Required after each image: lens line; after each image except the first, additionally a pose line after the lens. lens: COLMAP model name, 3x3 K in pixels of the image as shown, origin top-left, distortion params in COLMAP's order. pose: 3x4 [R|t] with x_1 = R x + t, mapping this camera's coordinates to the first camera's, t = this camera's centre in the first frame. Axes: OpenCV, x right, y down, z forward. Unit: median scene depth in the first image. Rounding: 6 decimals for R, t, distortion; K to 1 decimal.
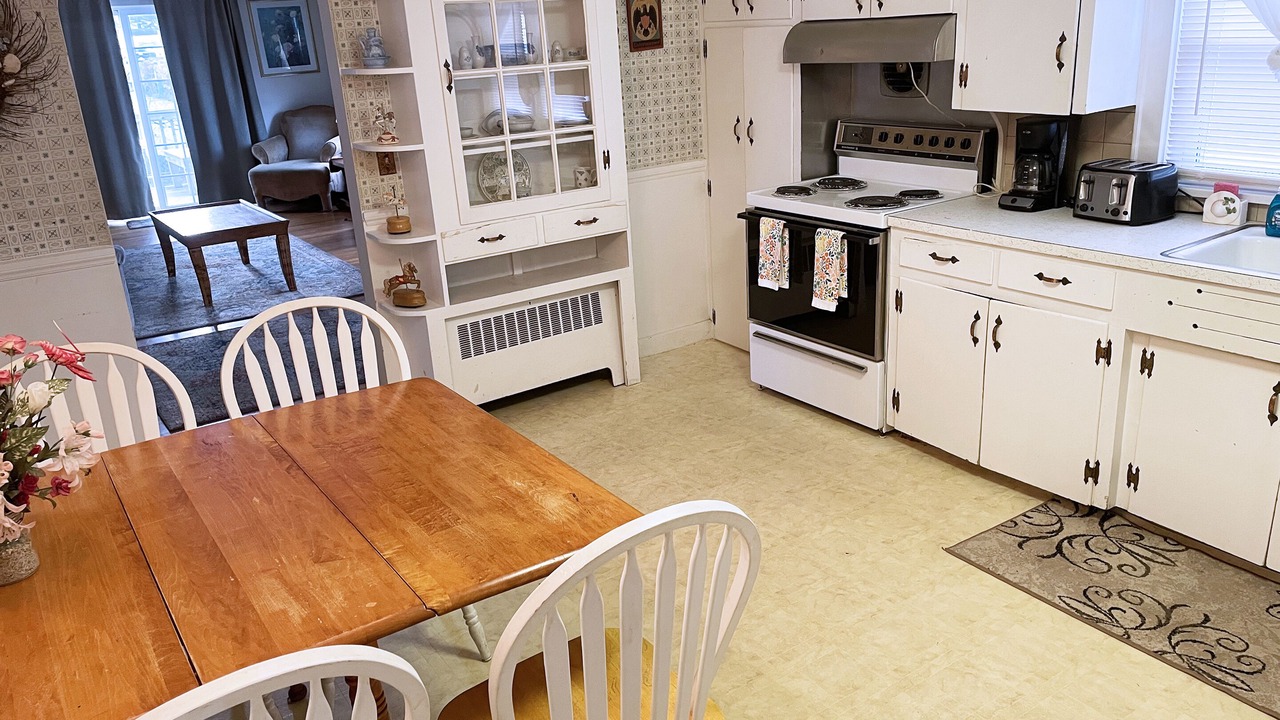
lens RADIAL K [[950.7, 0, 640.3], [0, 950.7, 359.3], [0, 0, 1]] dist [0.014225, 0.000429]
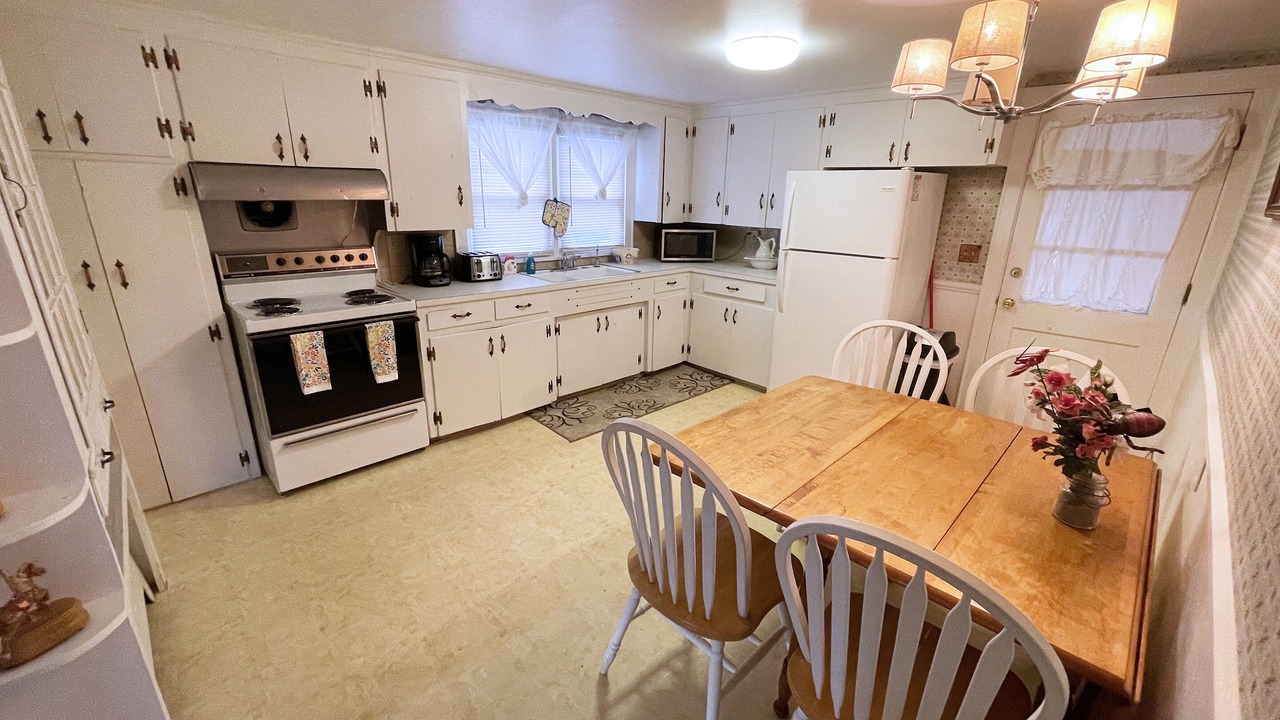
lens RADIAL K [[513.0, 0, 638.8], [0, 513.0, 356.1], [0, 0, 1]] dist [-0.002531, -0.000145]
pose [[-0.167067, -0.245079, 0.955000, -0.594043], [0.320954, 0.902336, 0.287711, -0.195255], [-0.932243, 0.354578, -0.072092, 0.776916]]
